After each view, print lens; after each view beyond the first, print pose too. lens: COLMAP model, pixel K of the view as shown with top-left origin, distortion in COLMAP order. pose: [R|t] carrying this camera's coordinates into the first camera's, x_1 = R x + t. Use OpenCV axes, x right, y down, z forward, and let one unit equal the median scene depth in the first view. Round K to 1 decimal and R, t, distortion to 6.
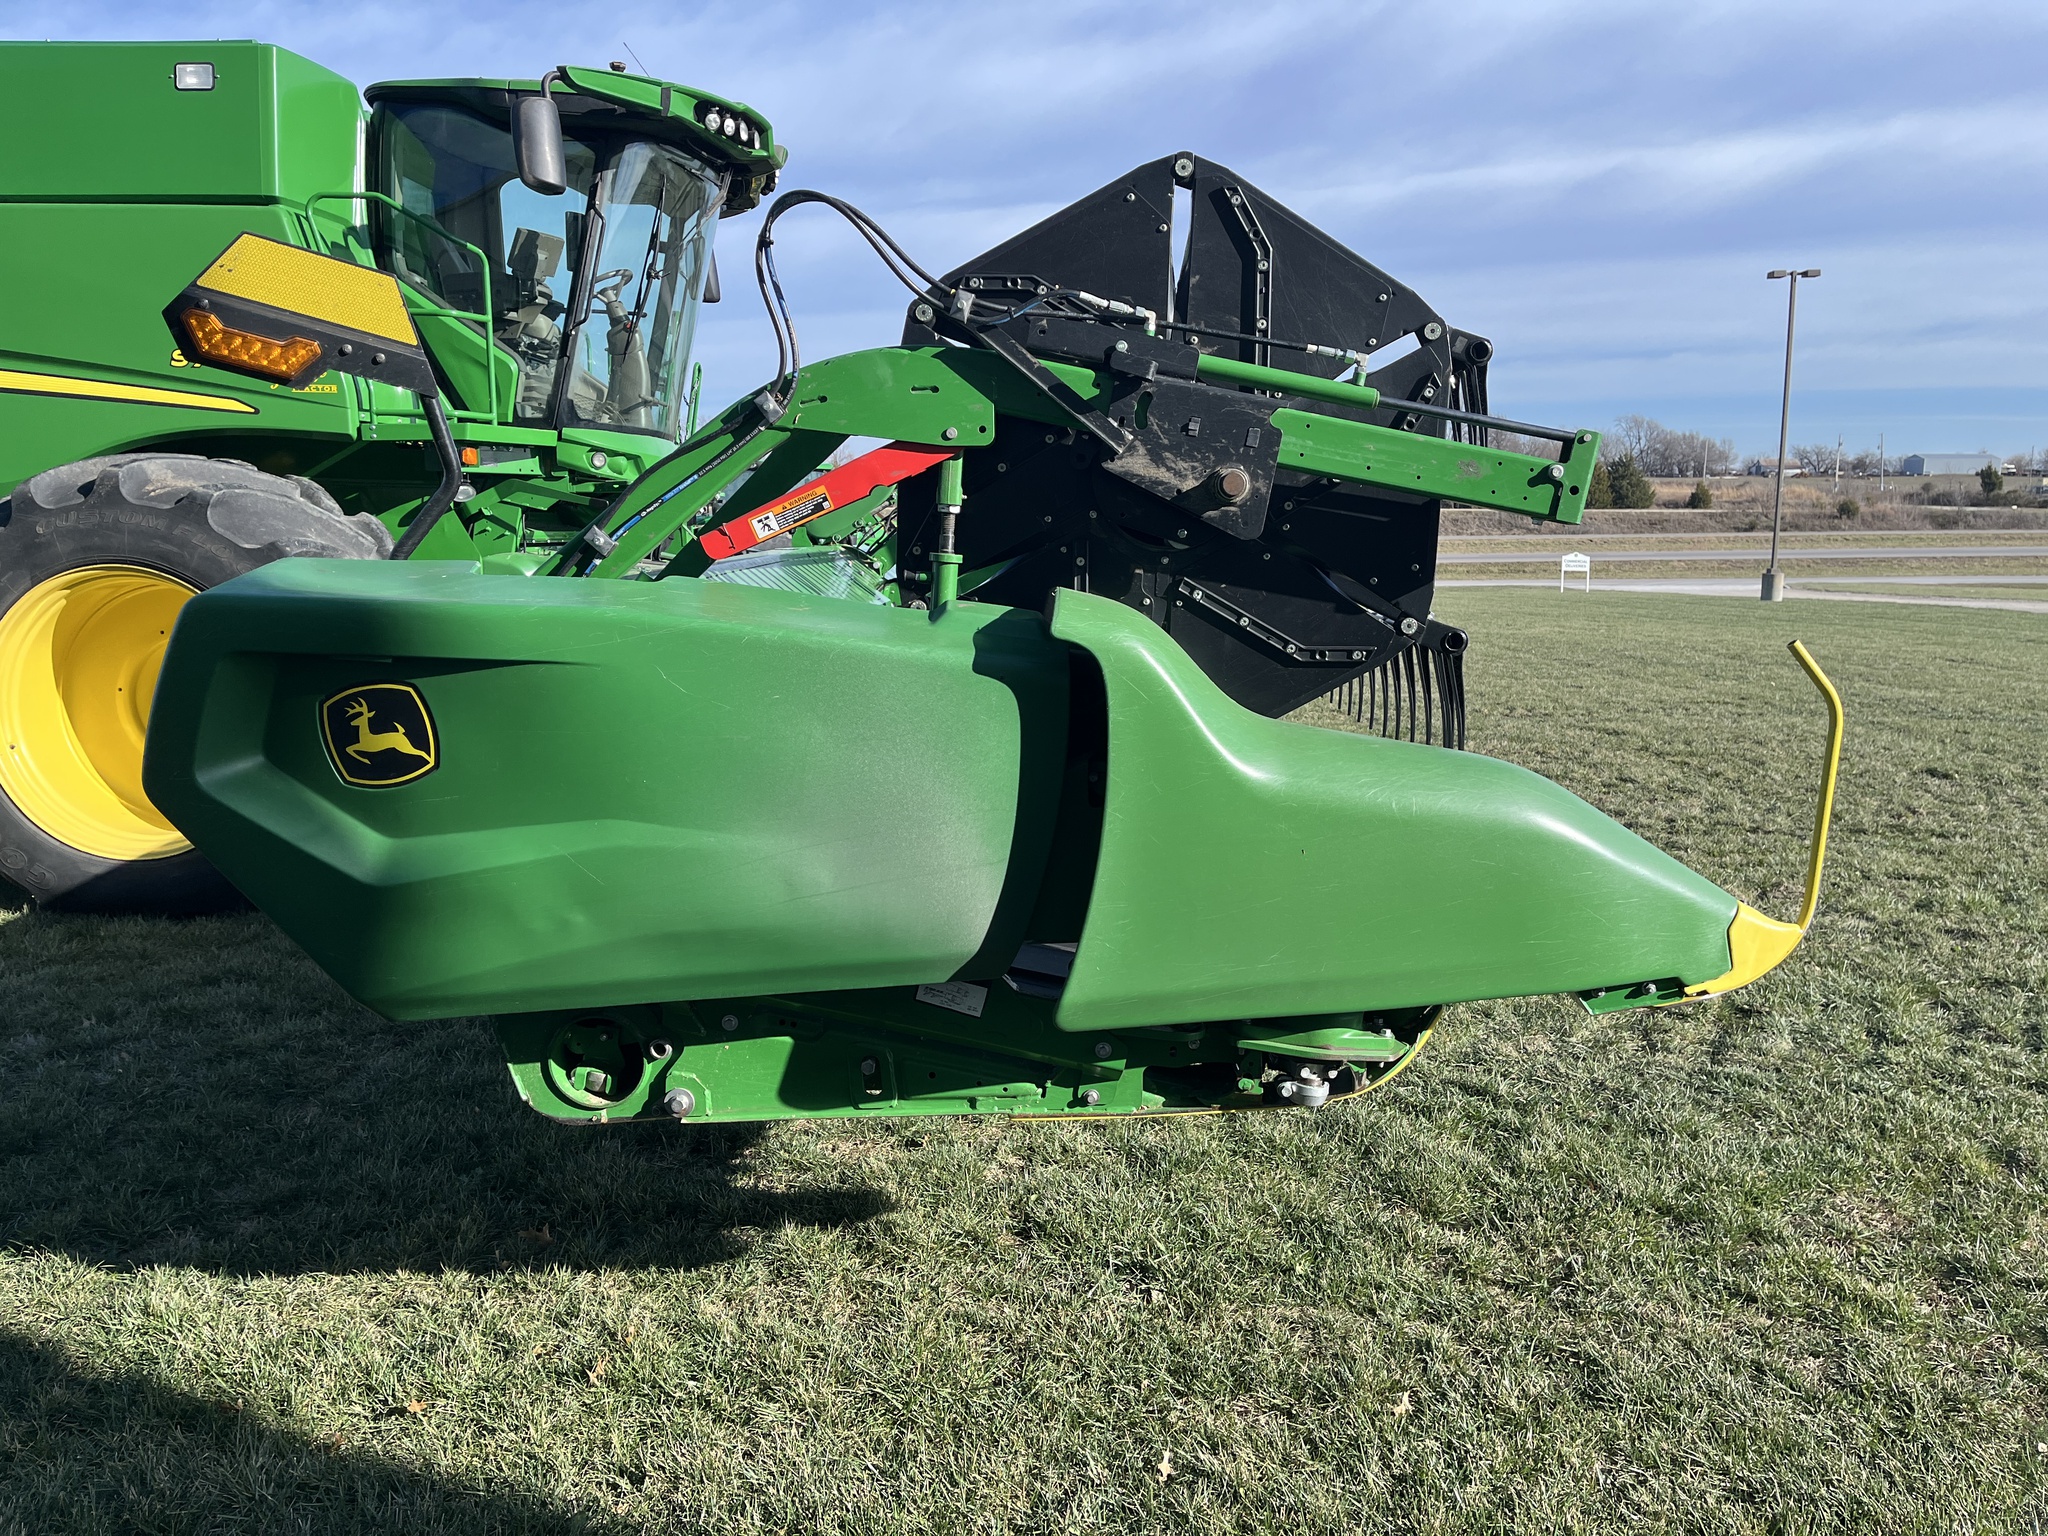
lens RADIAL K [[1498.5, 0, 1024.0], [0, 1498.5, 768.0], [0, 0, 1]] dist [0.094016, -0.129758]
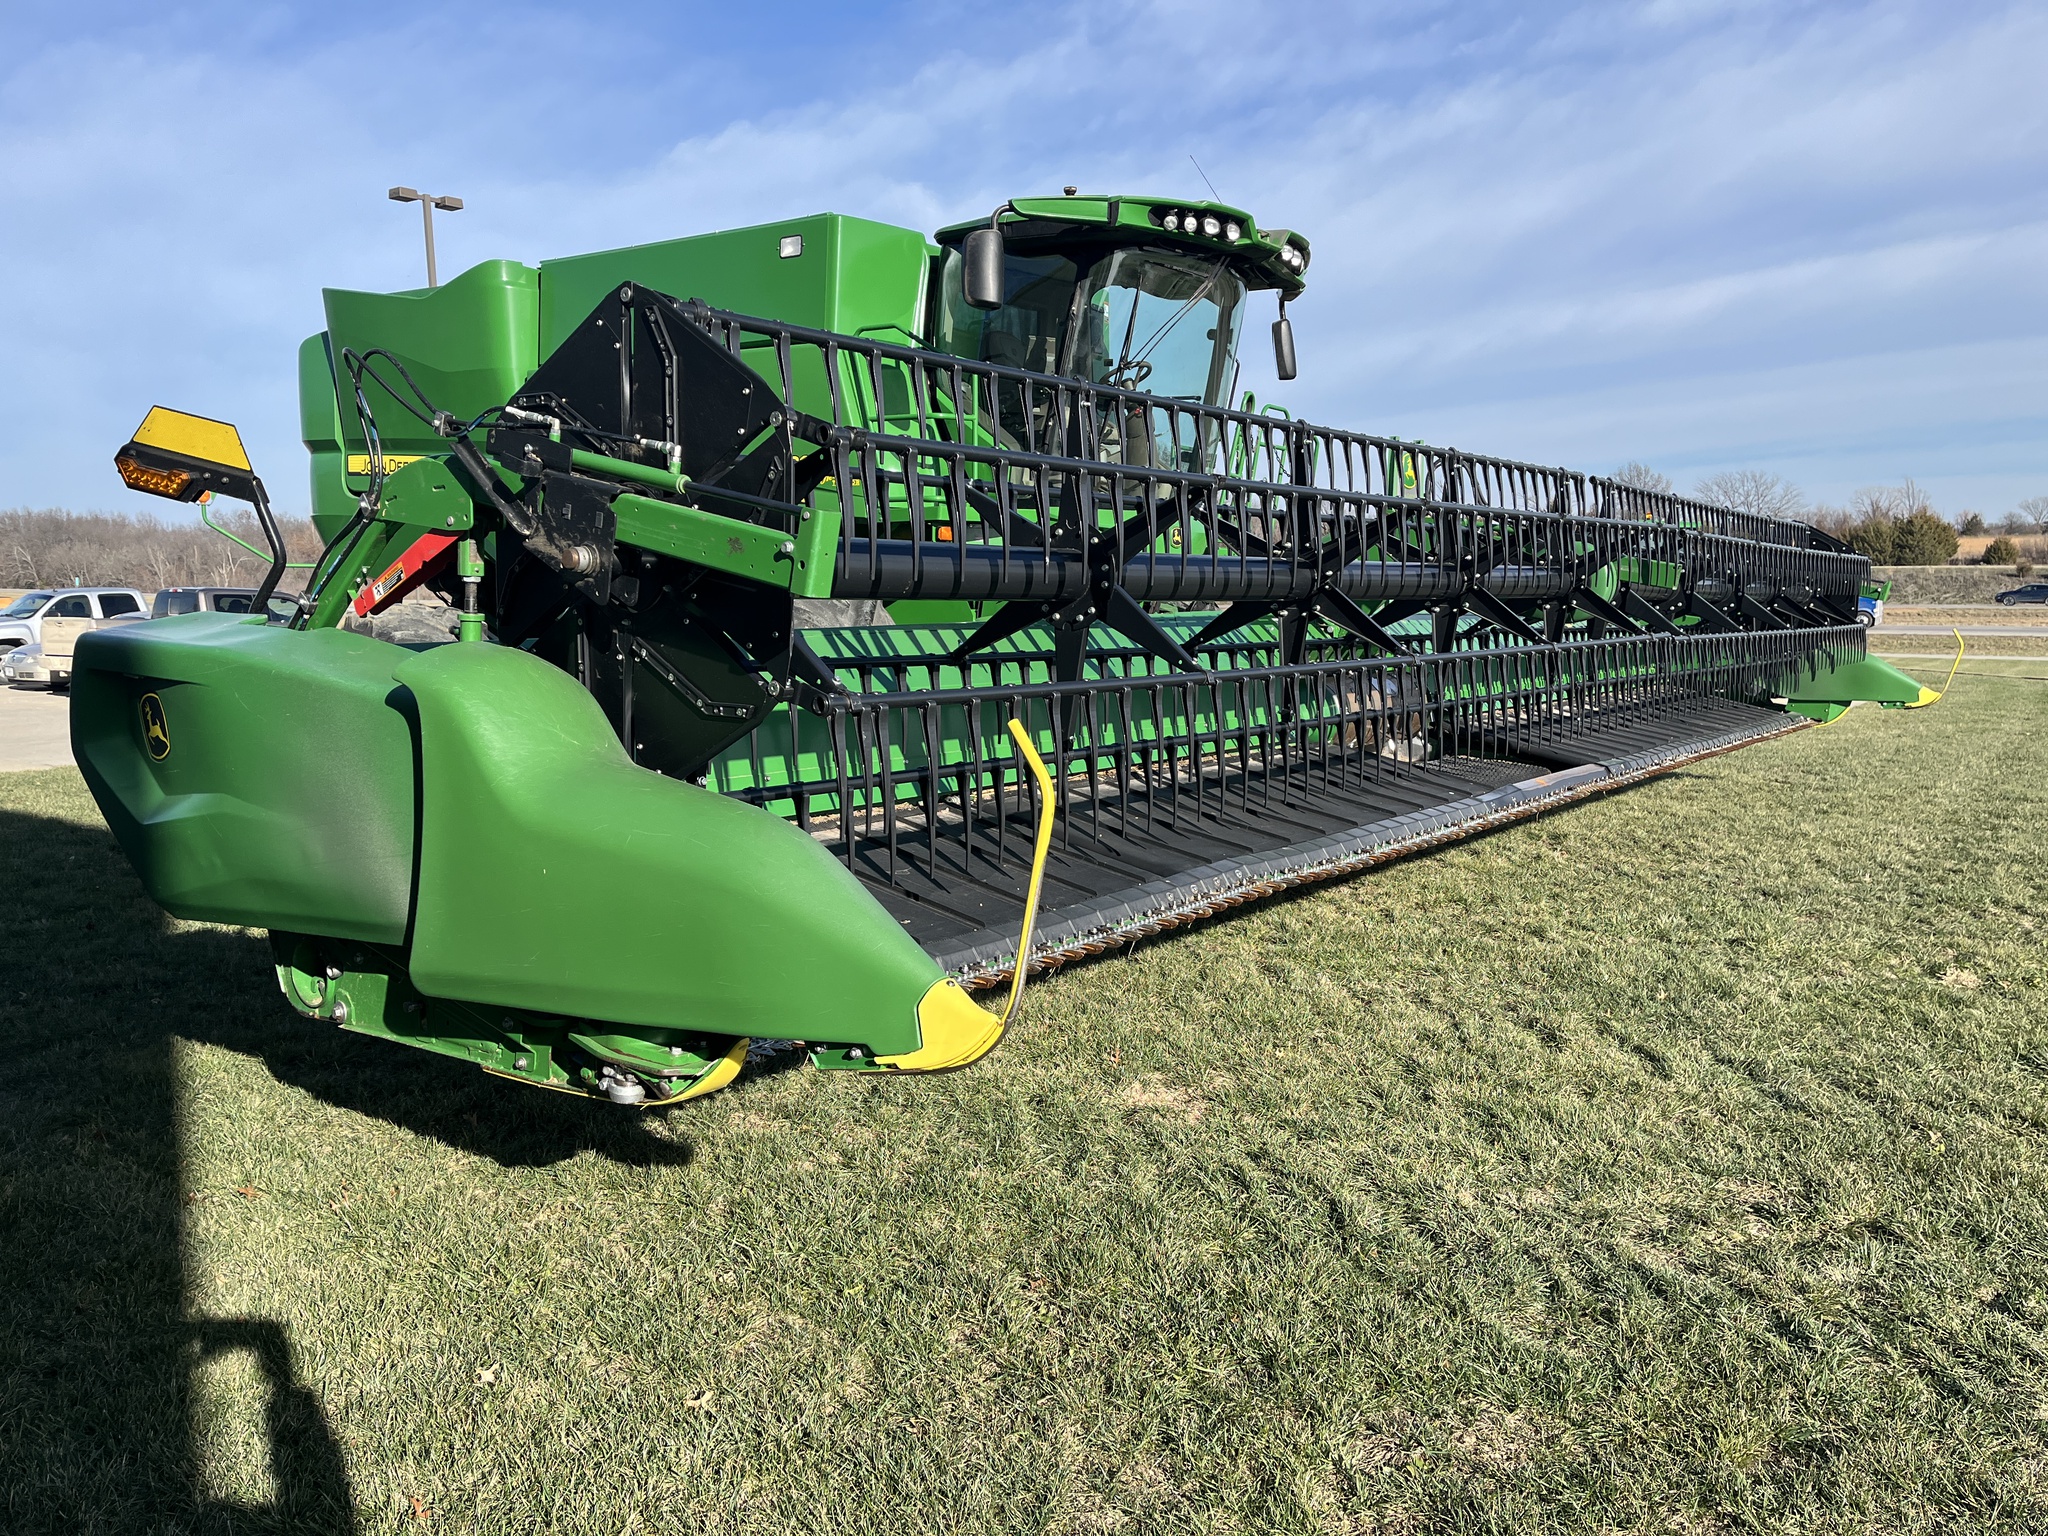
lens RADIAL K [[1463.8, 0, 1024.0], [0, 1463.8, 768.0], [0, 0, 1]] dist [0.078474, -0.119402]
pose [[0.815857, 0.074054, -0.573492, 1.081060], [-0.093116, 0.995648, -0.003902, -0.052284], [0.570707, 0.056585, 0.819202, 0.255059]]
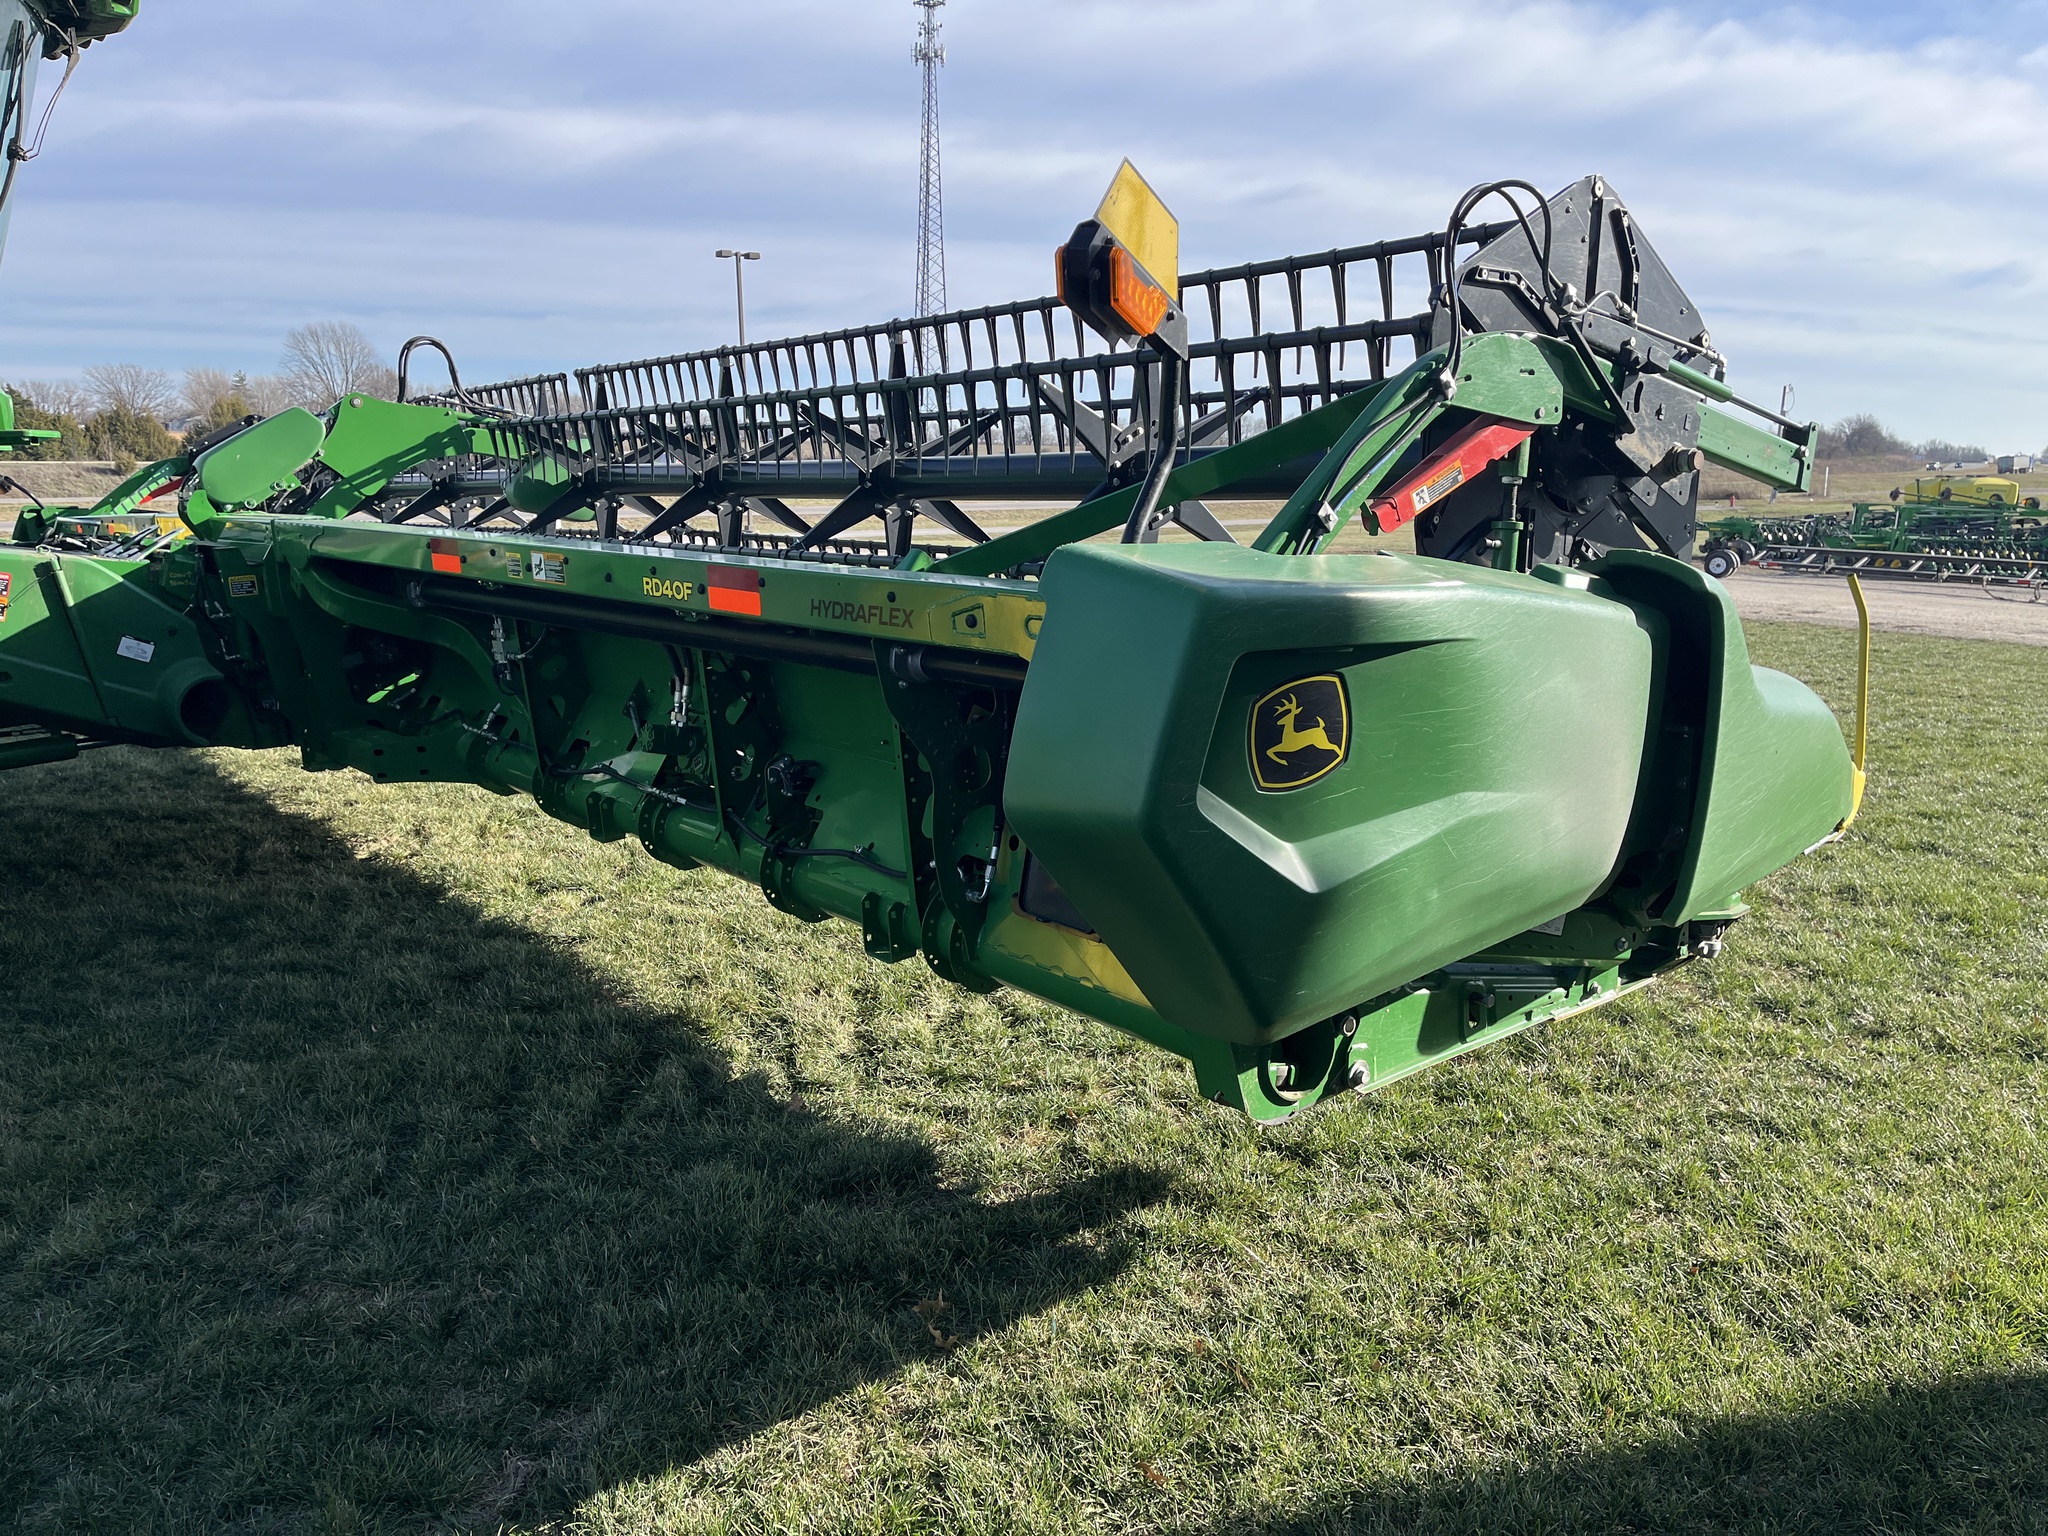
lens RADIAL K [[1498.5, 0, 1024.0], [0, 1498.5, 768.0], [0, 0, 1]] dist [0.094016, -0.129758]
pose [[0.783952, -0.114417, 0.610187, -1.041375], [0.097707, 0.993360, 0.060735, -0.067293], [-0.613084, 0.012006, 0.789926, 0.355818]]
